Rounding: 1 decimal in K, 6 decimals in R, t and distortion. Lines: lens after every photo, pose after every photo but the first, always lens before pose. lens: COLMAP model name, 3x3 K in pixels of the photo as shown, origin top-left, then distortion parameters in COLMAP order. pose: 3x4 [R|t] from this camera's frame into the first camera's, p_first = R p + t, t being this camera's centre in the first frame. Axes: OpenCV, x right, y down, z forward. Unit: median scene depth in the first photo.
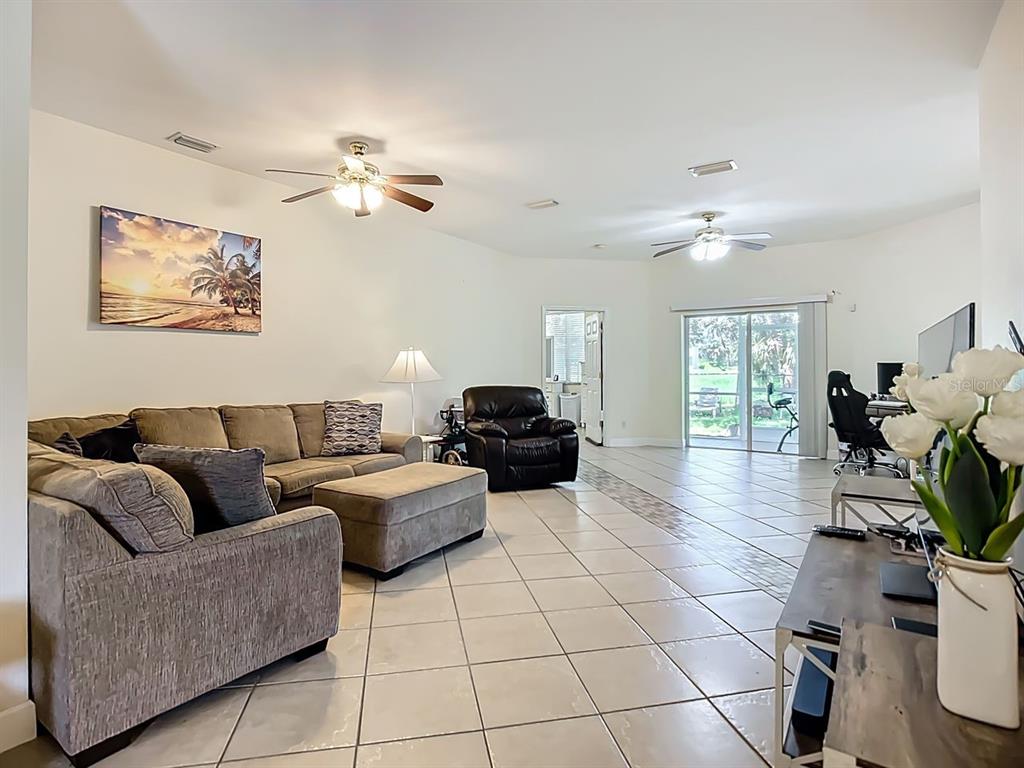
lens RADIAL K [[538.0, 0, 510.5], [0, 538.0, 366.6], [0, 0, 1]] dist [-0.036827, -0.000637]
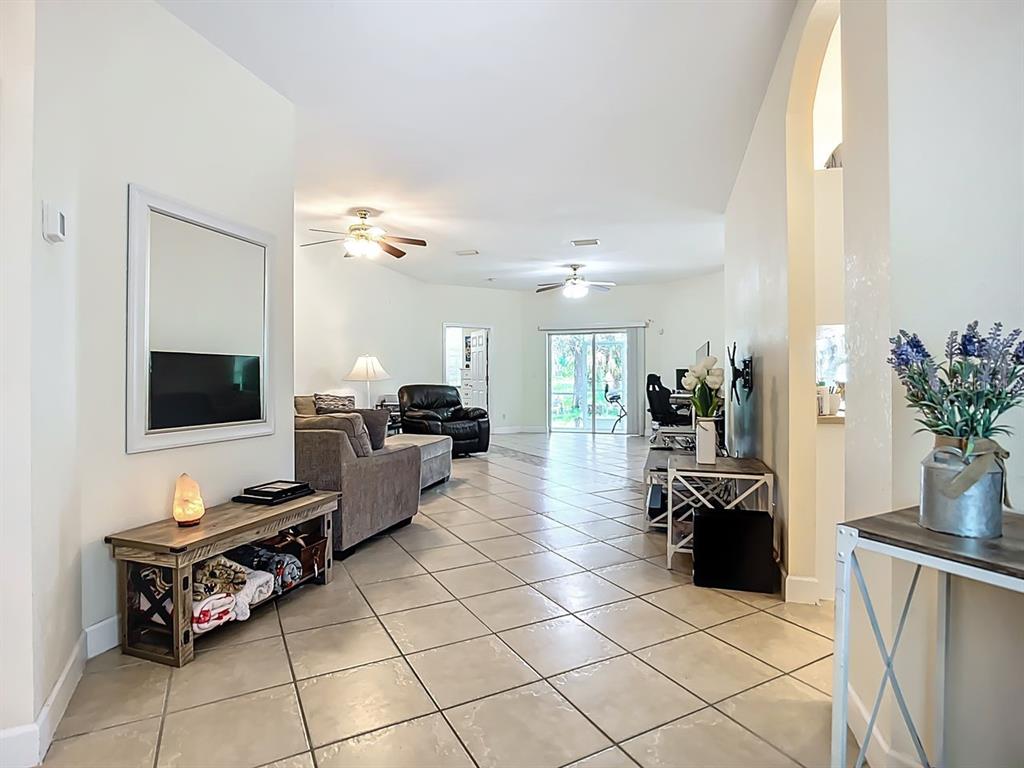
lens RADIAL K [[529.6, 0, 508.2], [0, 529.6, 382.4], [0, 0, 1]] dist [-0.028647, 0.000196]
pose [[0.954272, -0.001102, 0.298938, -0.226939], [-0.002317, 0.999936, 0.011082, 0.016324], [-0.298931, -0.011268, 0.954208, -0.314354]]
